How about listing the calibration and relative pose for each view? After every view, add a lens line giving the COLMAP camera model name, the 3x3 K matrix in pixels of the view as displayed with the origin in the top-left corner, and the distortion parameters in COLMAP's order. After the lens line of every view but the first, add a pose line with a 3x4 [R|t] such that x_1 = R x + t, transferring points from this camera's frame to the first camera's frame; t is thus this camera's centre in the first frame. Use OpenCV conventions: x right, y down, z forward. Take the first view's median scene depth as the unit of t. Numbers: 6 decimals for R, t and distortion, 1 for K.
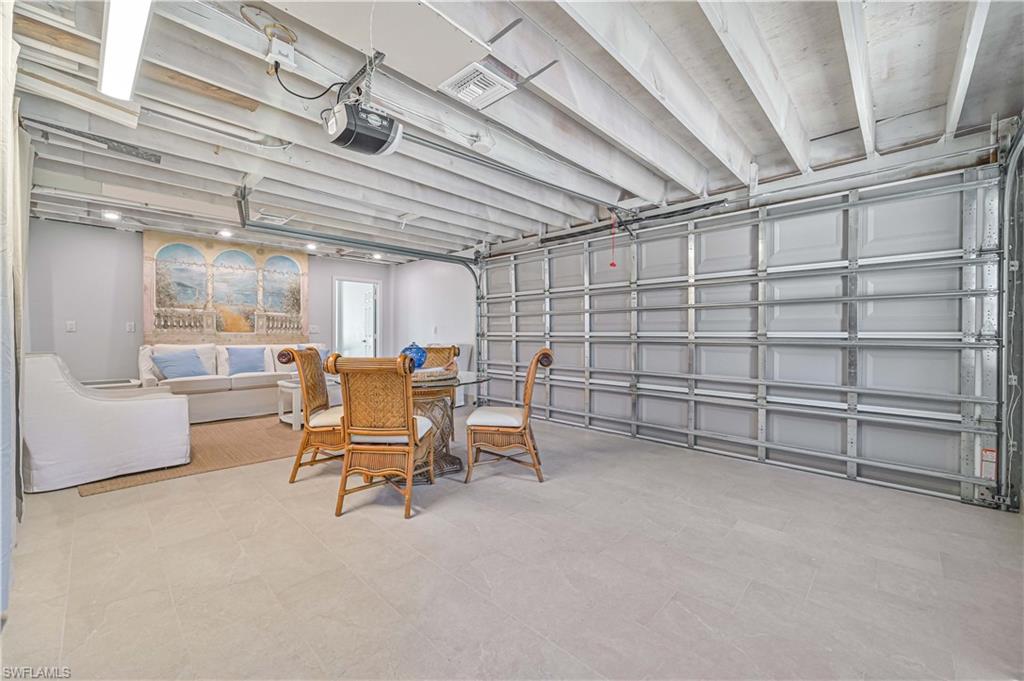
lens RADIAL K [[408.5, 0, 517.6], [0, 408.5, 337.8], [0, 0, 1]] dist [-0.002873, 0.000660]
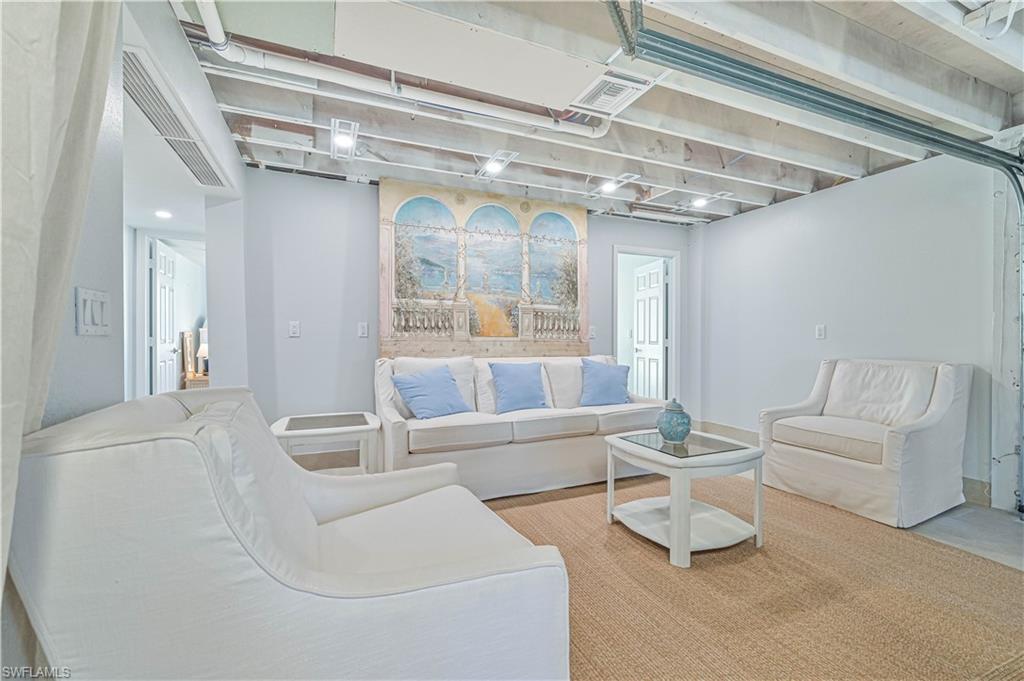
lens RADIAL K [[421.8, 0, 503.7], [0, 421.8, 341.2], [0, 0, 1]] dist [0.002072, -0.000872]
pose [[0.922266, 0.000473, -0.386556, -0.454587], [-0.001803, 0.999994, -0.003078, -0.005996], [0.386552, 0.003536, 0.922261, 0.438628]]
